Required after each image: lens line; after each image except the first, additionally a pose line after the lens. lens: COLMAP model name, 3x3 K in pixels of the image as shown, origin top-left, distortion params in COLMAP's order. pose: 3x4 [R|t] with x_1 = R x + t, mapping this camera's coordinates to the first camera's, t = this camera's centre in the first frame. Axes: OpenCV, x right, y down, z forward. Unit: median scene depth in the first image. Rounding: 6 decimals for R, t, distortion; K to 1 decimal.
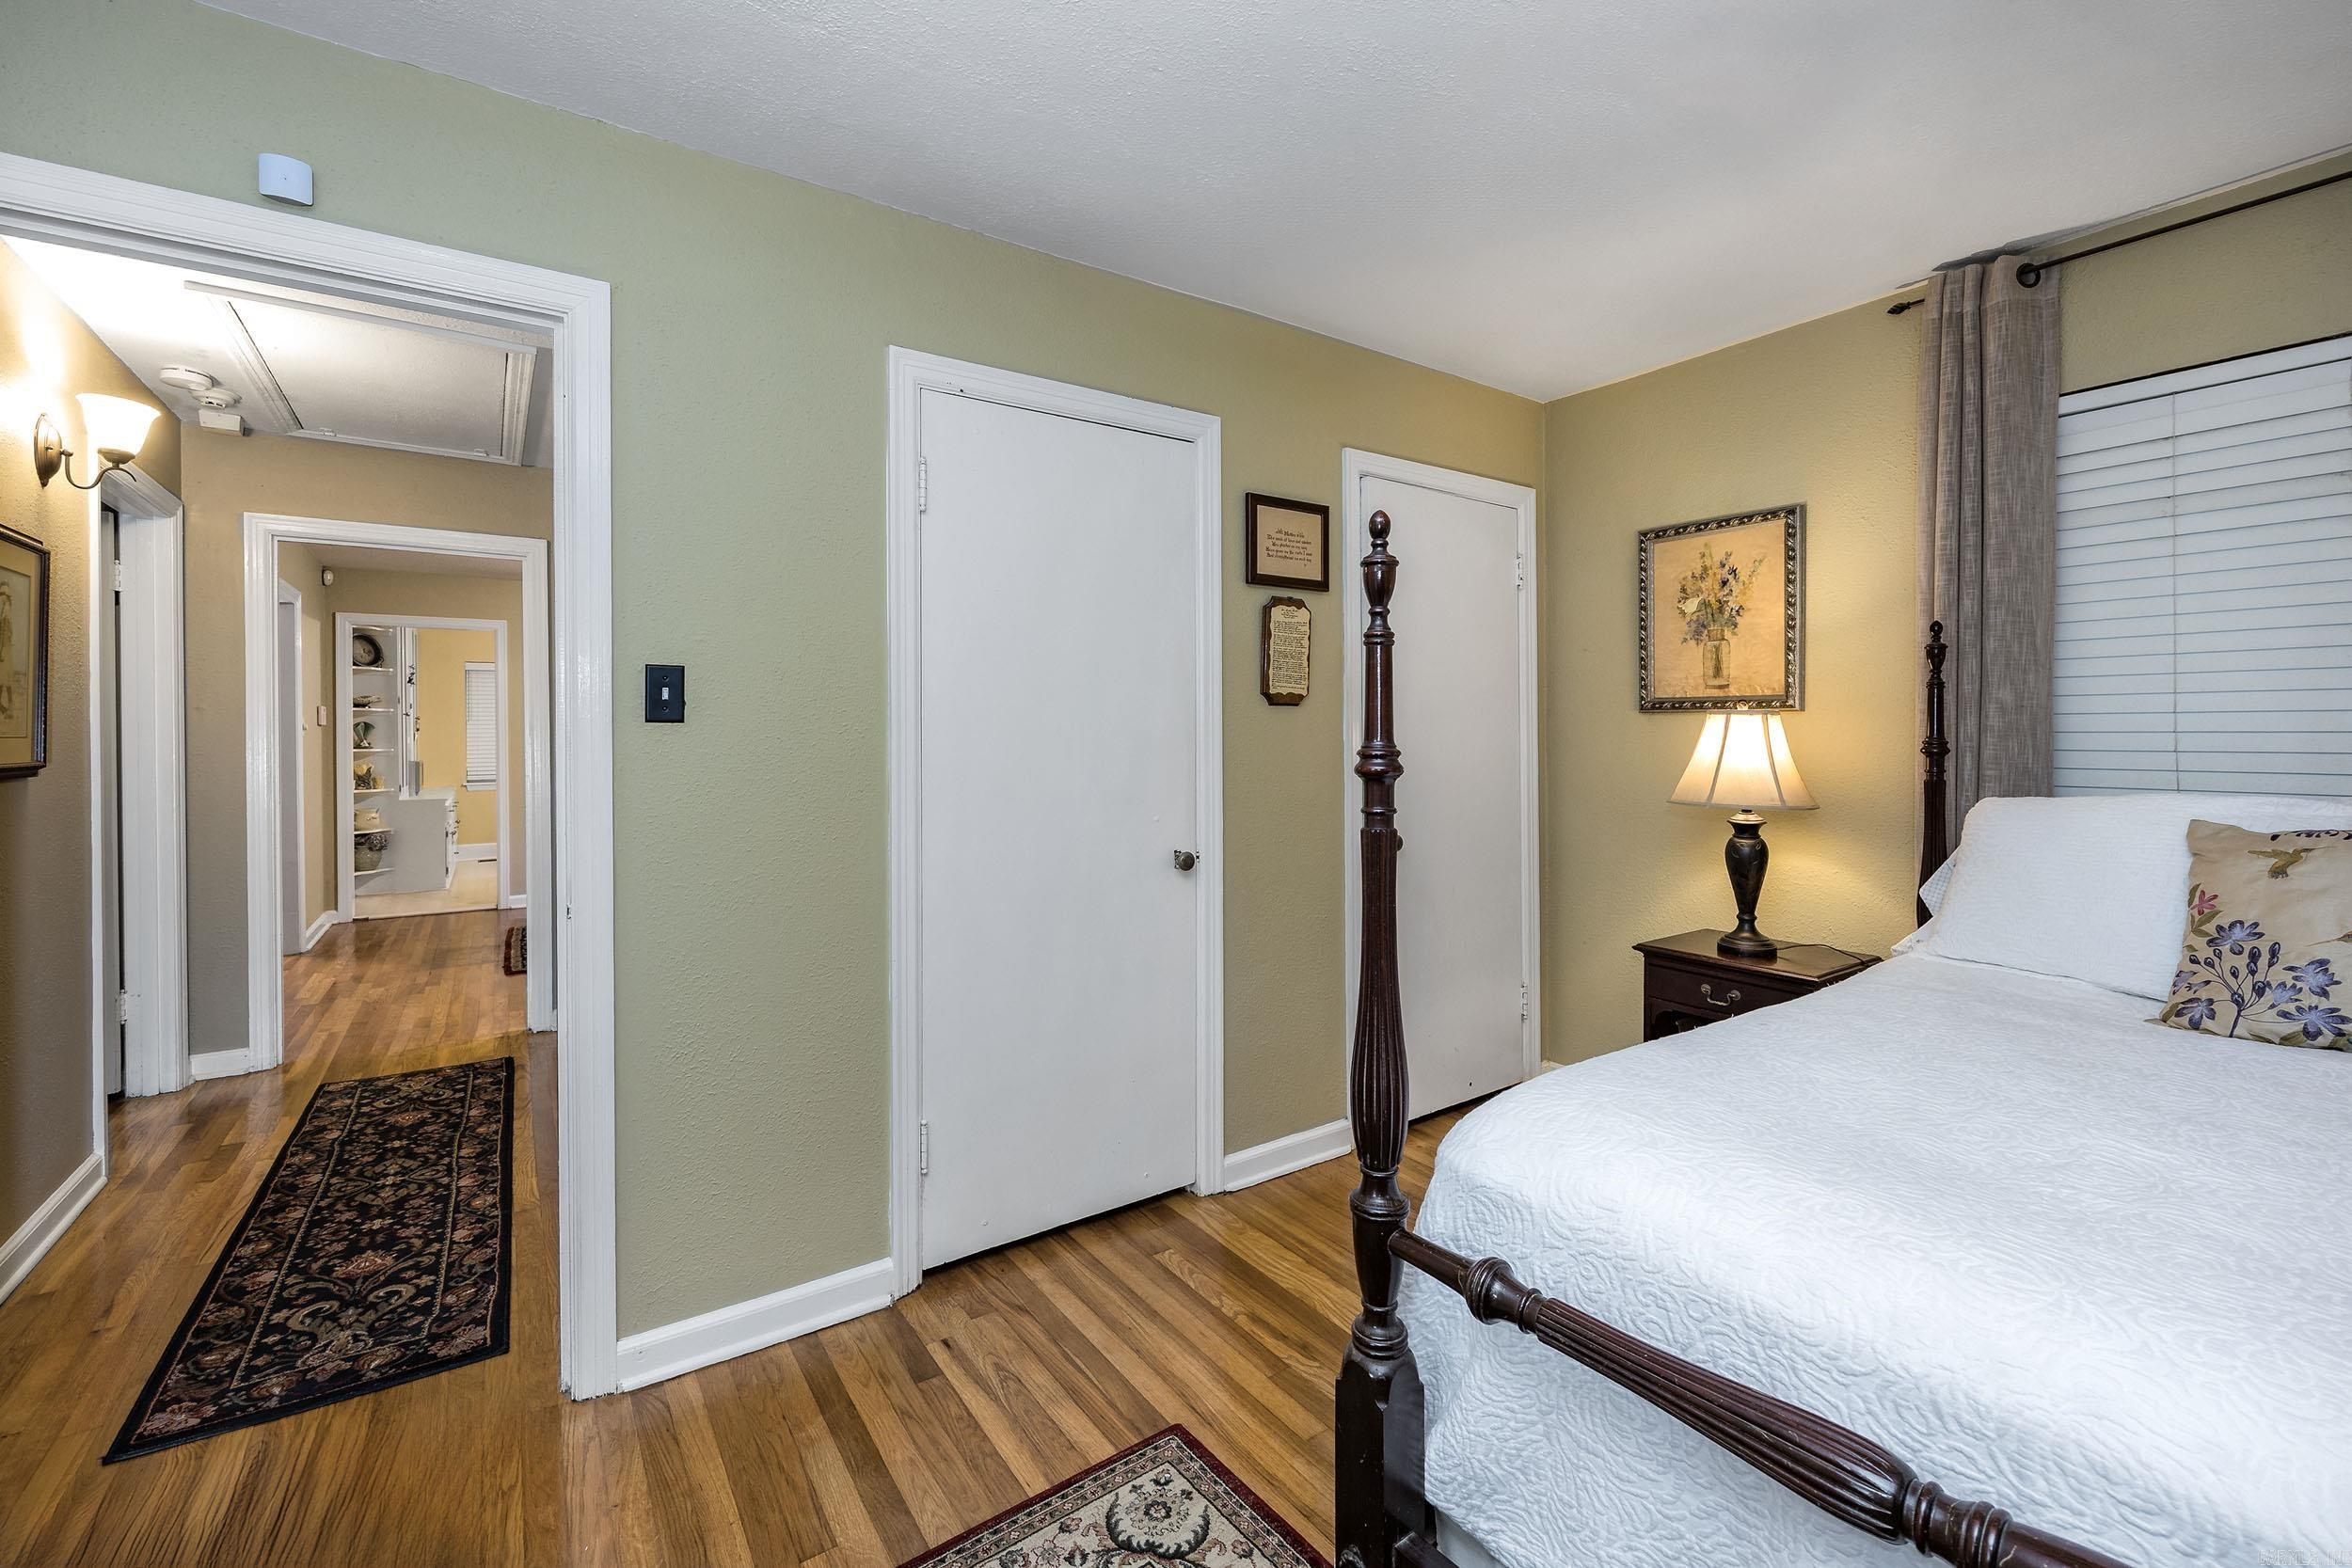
lens RADIAL K [[963.8, 0, 1133.3], [0, 963.8, 742.2], [0, 0, 1]] dist [0.000448, -0.000003]
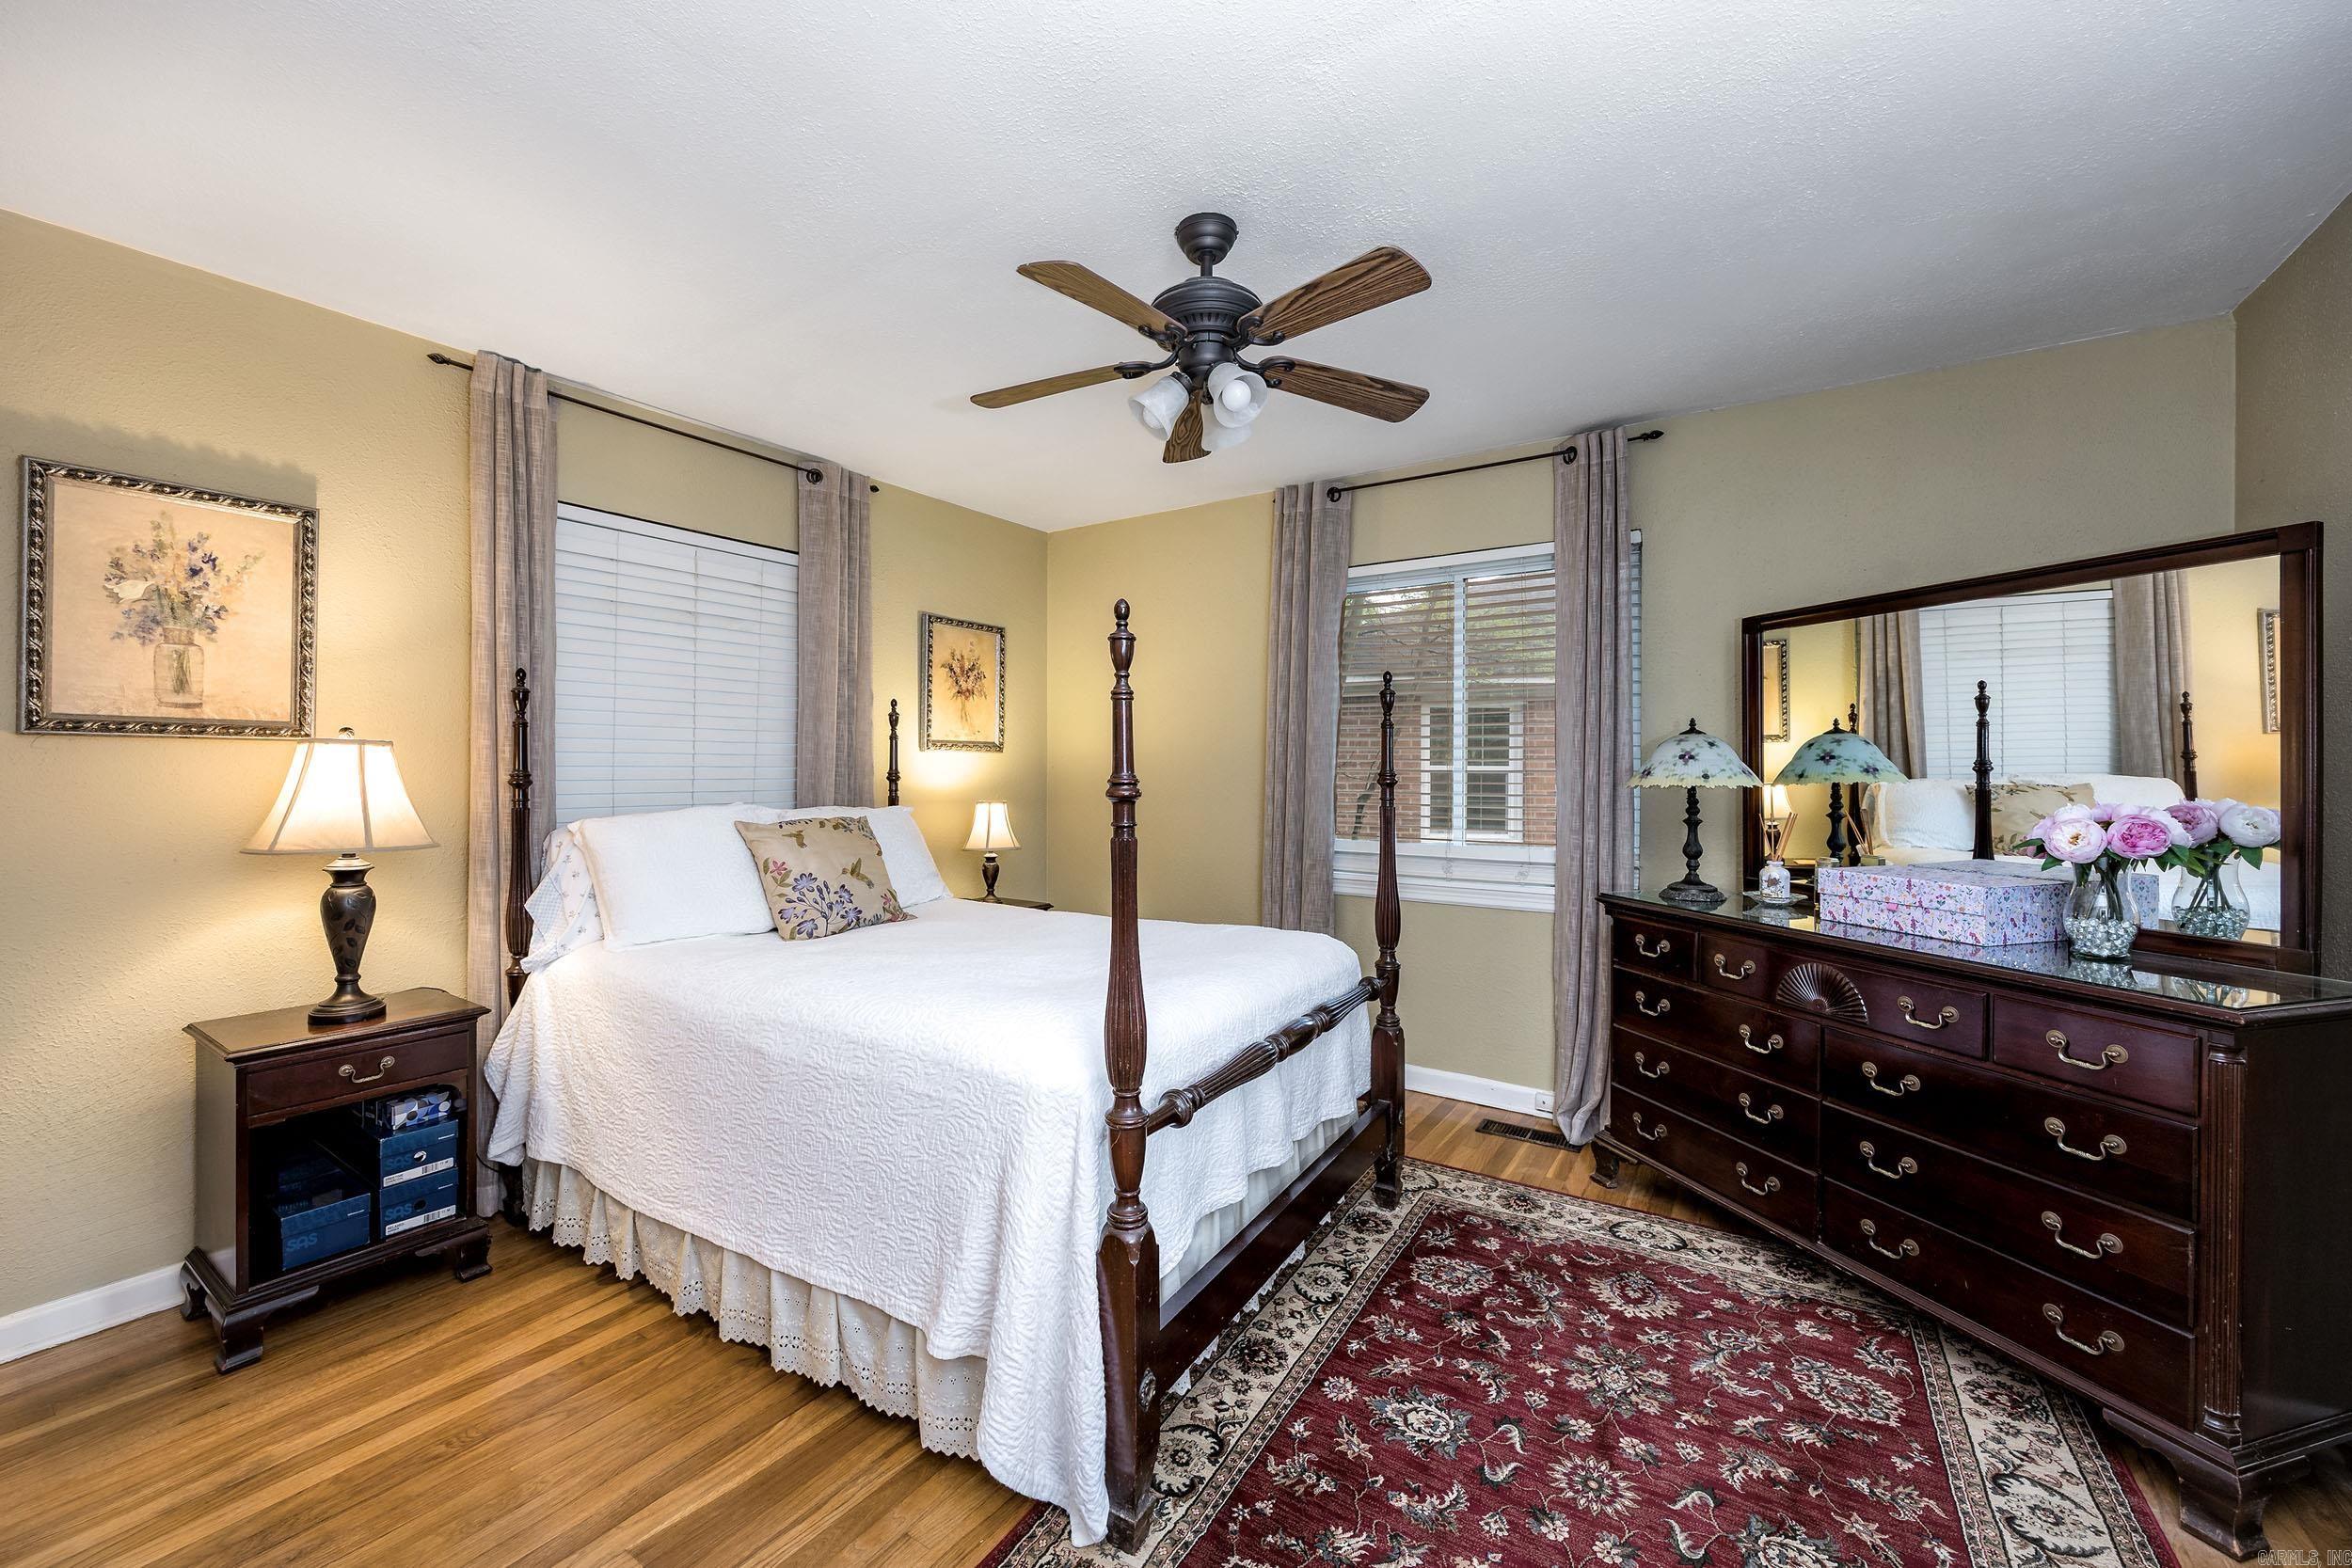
lens RADIAL K [[963.8, 0, 1172.5], [0, 963.8, 769.3], [0, 0, 1]] dist [0.000448, -0.000003]
pose [[-0.394936, 0.000256, 0.918708, -0.457118], [0.007069, 0.999971, 0.002760, -0.003674], [-0.918681, 0.007585, -0.394927, 0.659951]]
